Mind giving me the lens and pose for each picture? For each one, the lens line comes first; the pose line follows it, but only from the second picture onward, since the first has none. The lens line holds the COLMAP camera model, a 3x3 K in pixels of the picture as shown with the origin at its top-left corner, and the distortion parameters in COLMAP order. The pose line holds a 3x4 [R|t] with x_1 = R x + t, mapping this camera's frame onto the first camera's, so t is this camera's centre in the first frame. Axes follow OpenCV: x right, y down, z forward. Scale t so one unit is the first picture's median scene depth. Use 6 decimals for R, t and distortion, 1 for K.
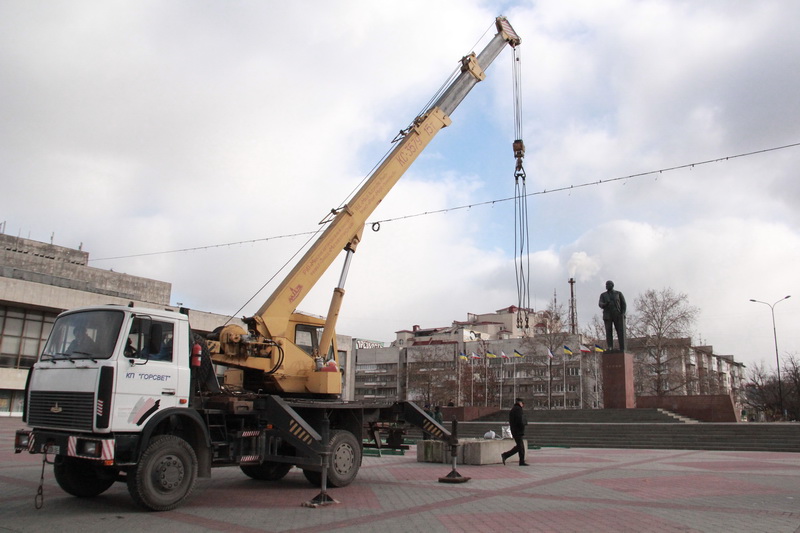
lens RADIAL K [[692.2, 0, 400.0], [0, 692.2, 266.5], [0, 0, 1]] dist [-0.128452, 0.009528]
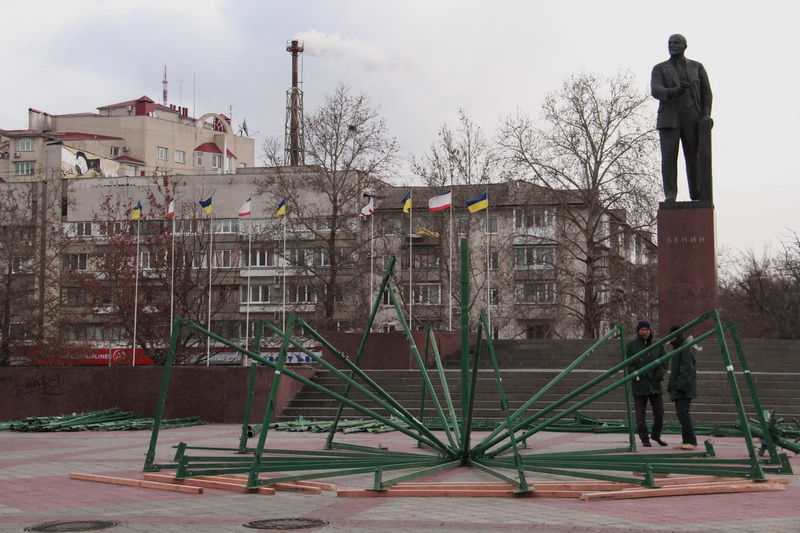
lens RADIAL K [[1570.5, 0, 400.0], [0, 1570.5, 266.5], [0, 0, 1]] dist [0.157981, 0.397330]
pose [[0.902655, 0.009953, 0.430249, -0.122759], [-0.075572, 0.987864, 0.135696, 0.020041], [-0.423677, -0.155001, 0.892453, 0.091219]]
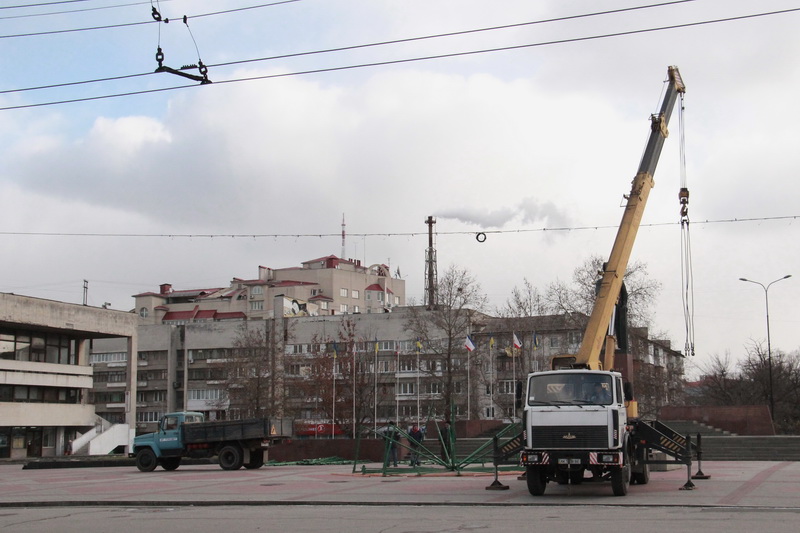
lens RADIAL K [[1369.1, 0, 399.9], [0, 1369.1, 308.4], [0, 0, 1]] dist [0.039692, 0.132418]
pose [[0.942932, 0.001161, 0.332983, -0.224669], [-0.042771, 0.992133, 0.117658, -0.051926], [-0.330227, -0.125185, 0.935563, -0.214623]]
